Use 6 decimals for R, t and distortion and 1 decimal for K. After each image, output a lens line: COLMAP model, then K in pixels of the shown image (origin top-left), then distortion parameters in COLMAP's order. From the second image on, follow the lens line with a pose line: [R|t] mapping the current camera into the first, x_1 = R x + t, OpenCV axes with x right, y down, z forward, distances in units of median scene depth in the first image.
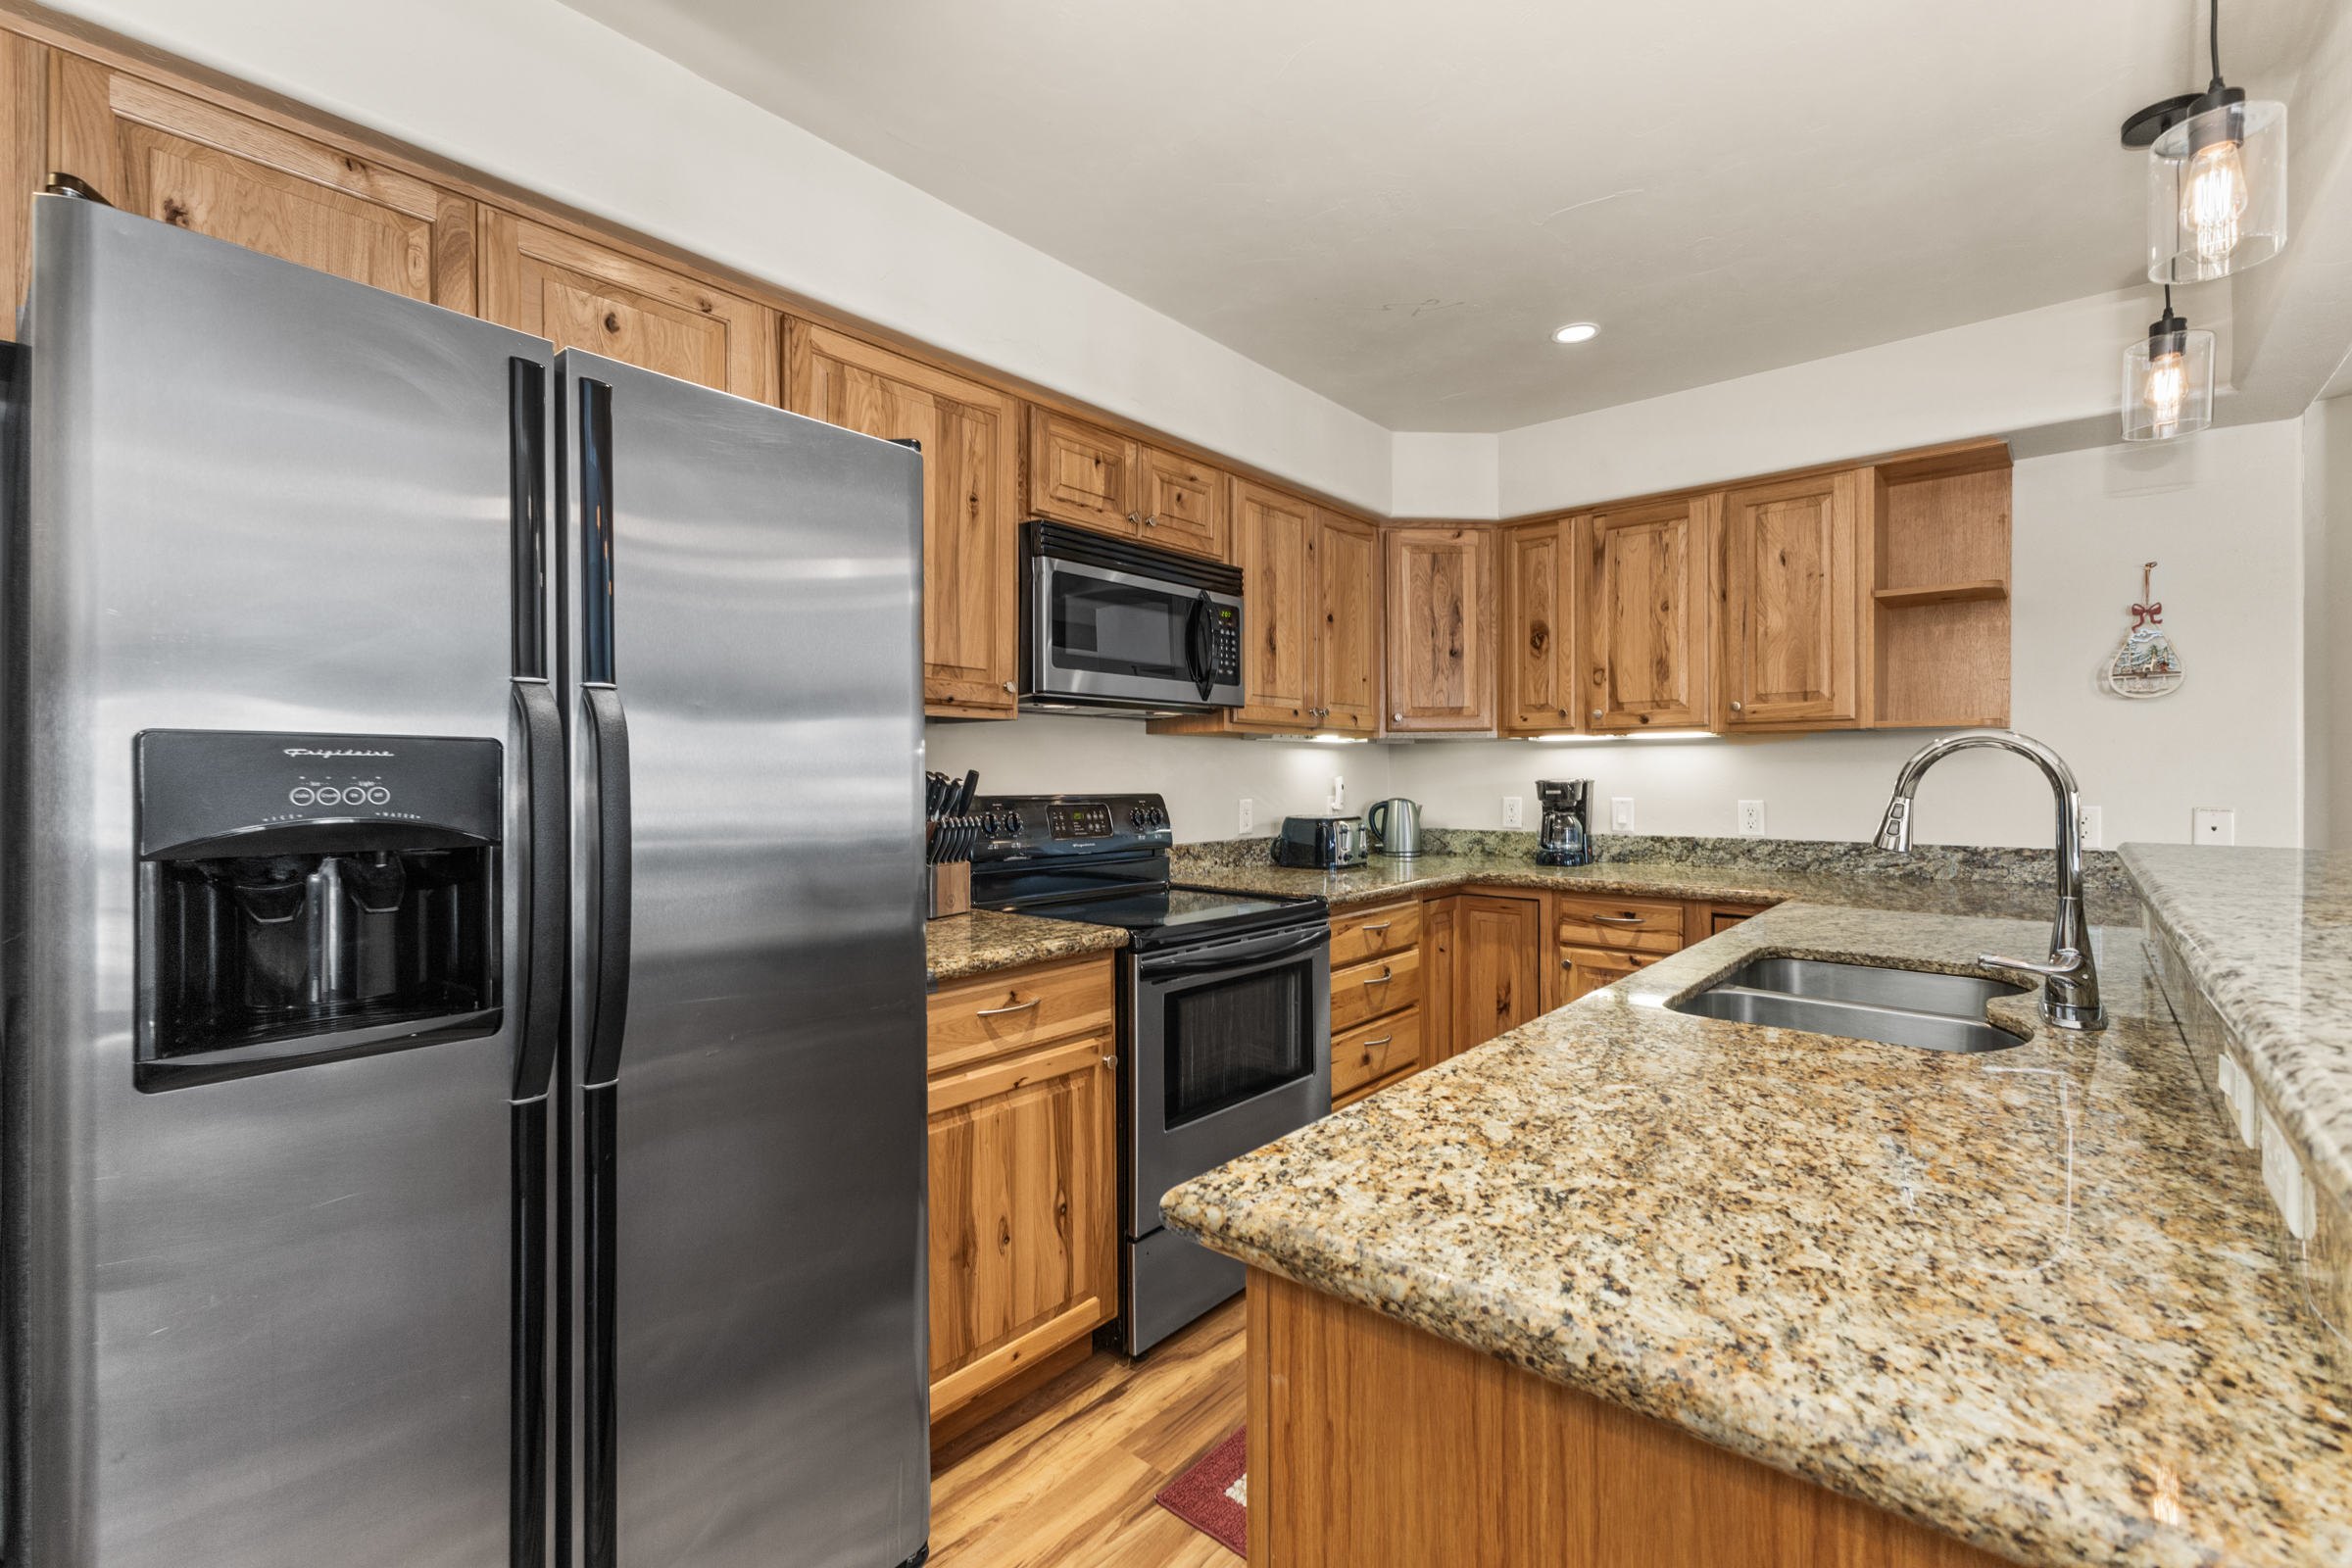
lens RADIAL K [[1016.6, 0, 1195.5], [0, 1016.6, 777.9], [0, 0, 1]] dist [0.012524, -0.004525]
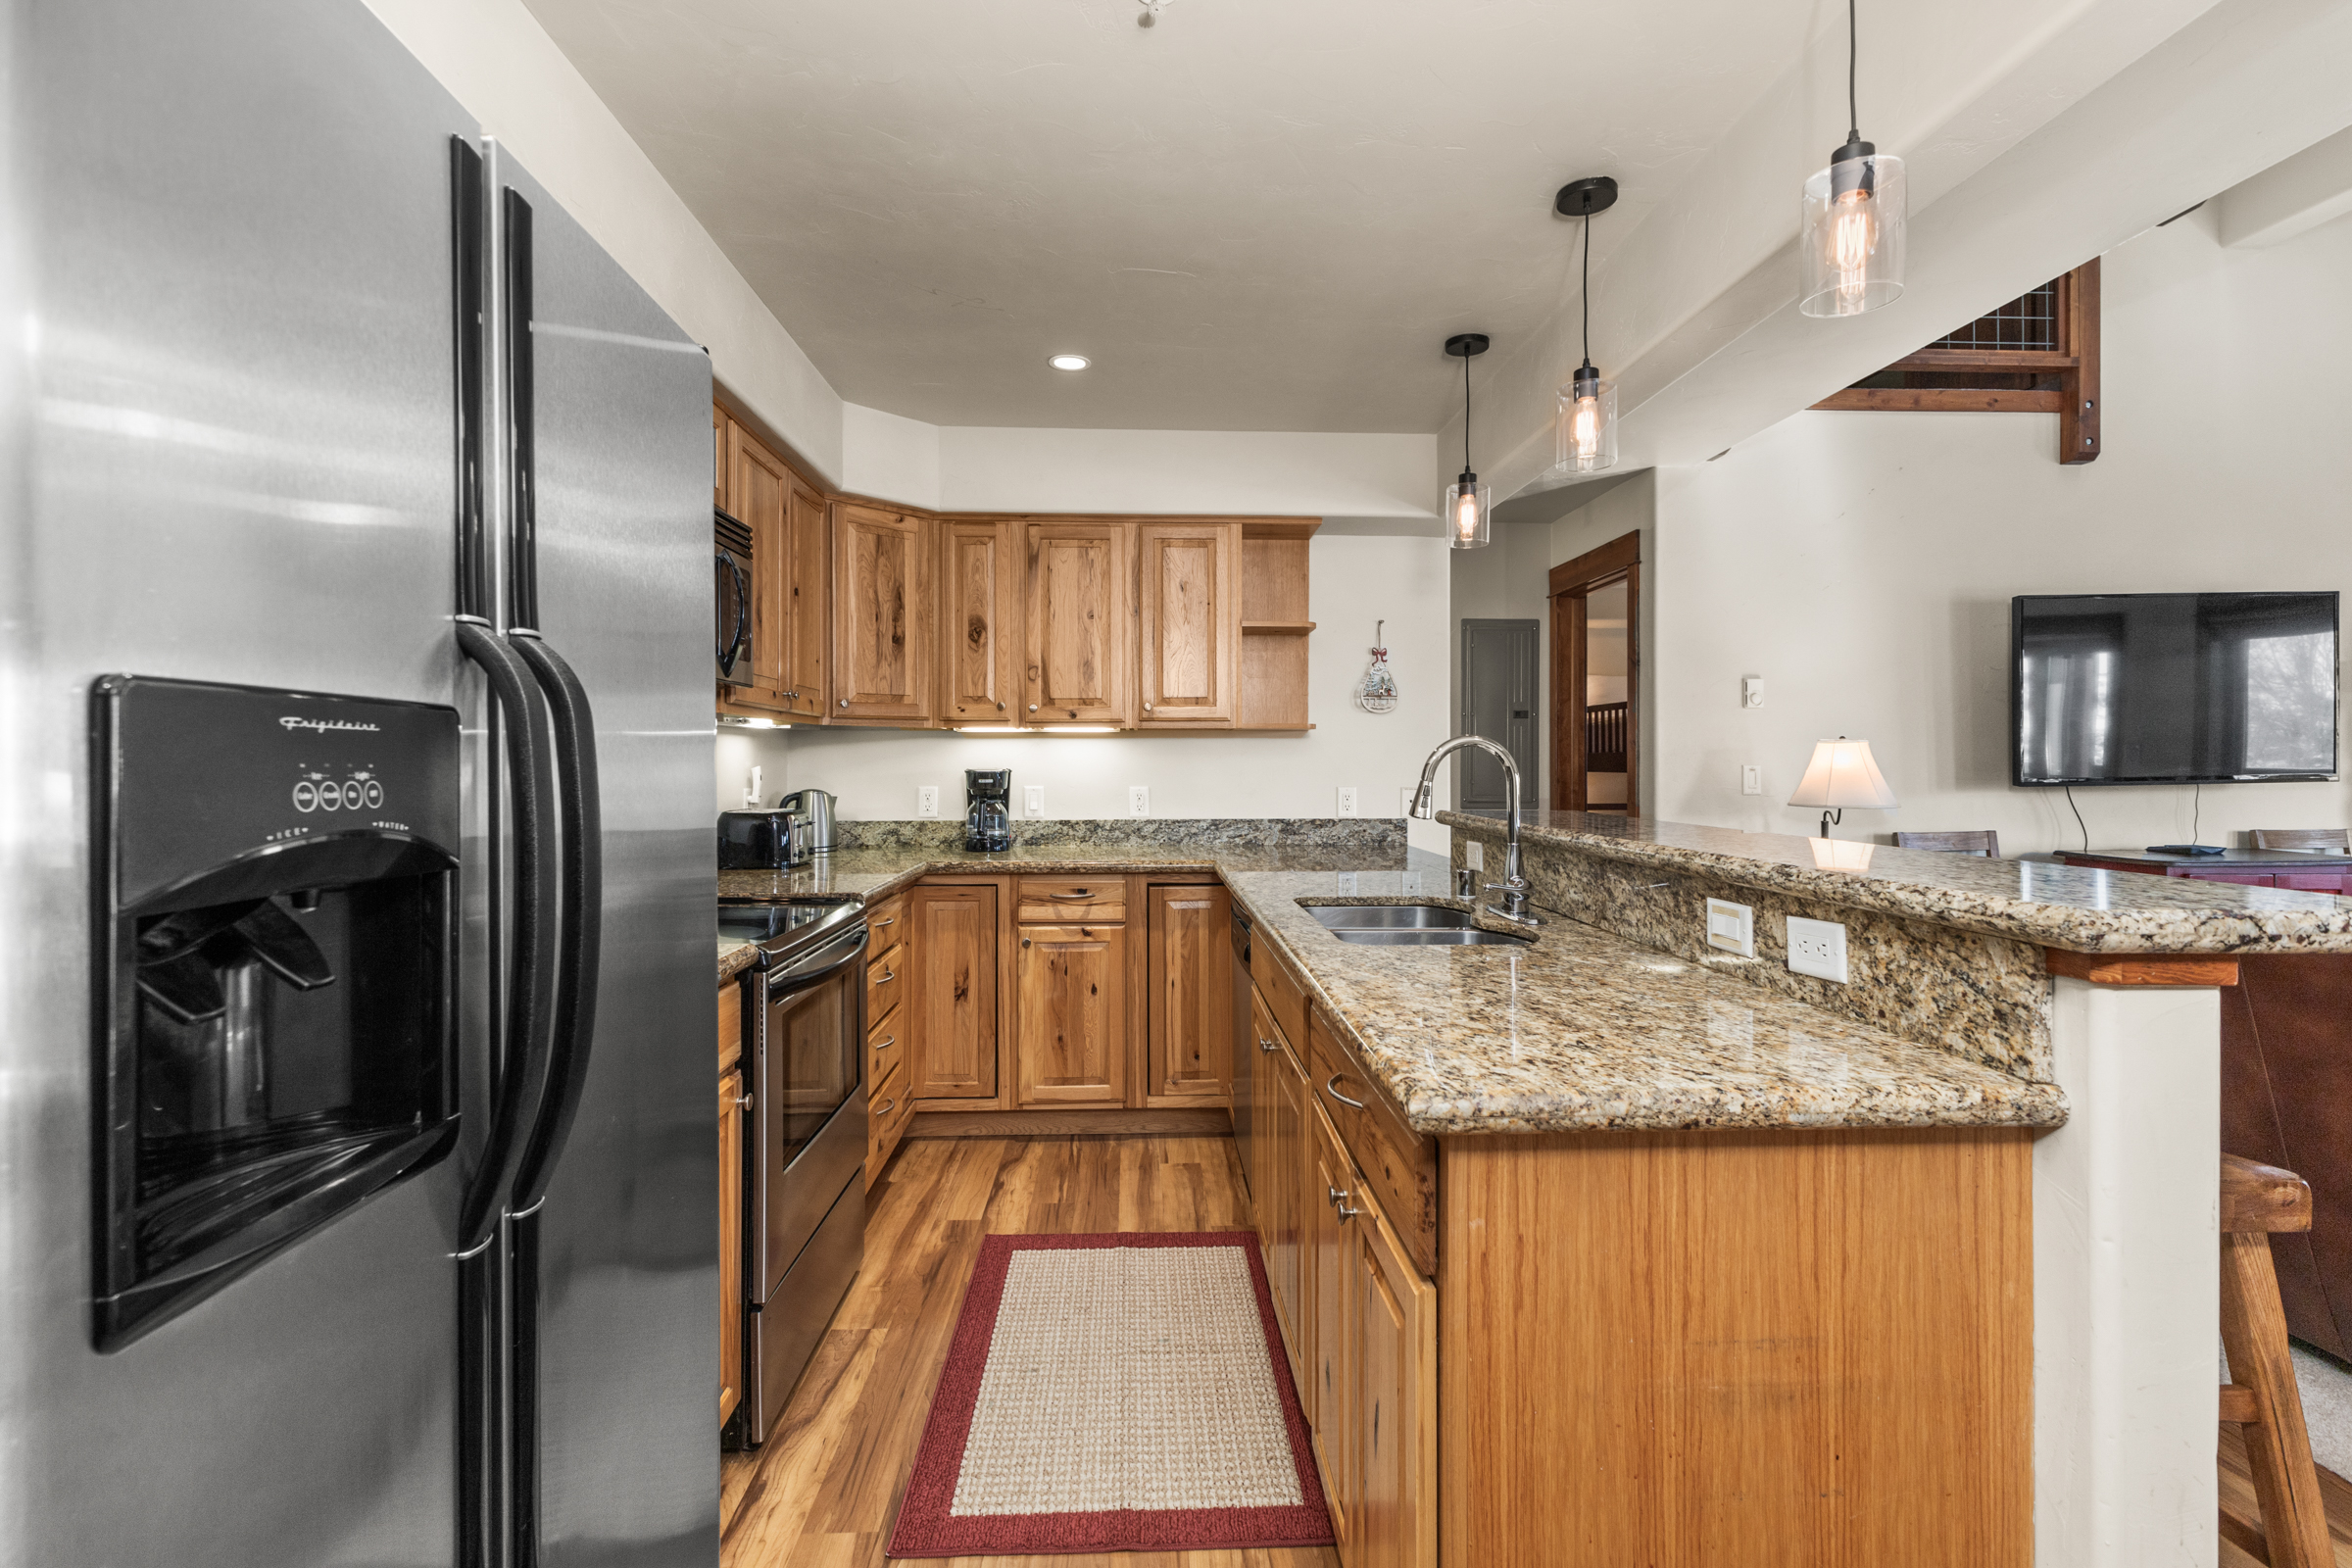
lens RADIAL K [[1082.9, 0, 1192.5], [0, 1082.9, 756.3], [0, 0, 1]] dist [0.002607, -0.004185]
pose [[0.725916, 0.007084, 0.687747, -0.323631], [0.000170, 0.999945, -0.010479, 0.000303], [-0.687783, 0.007724, 0.725875, 0.065123]]
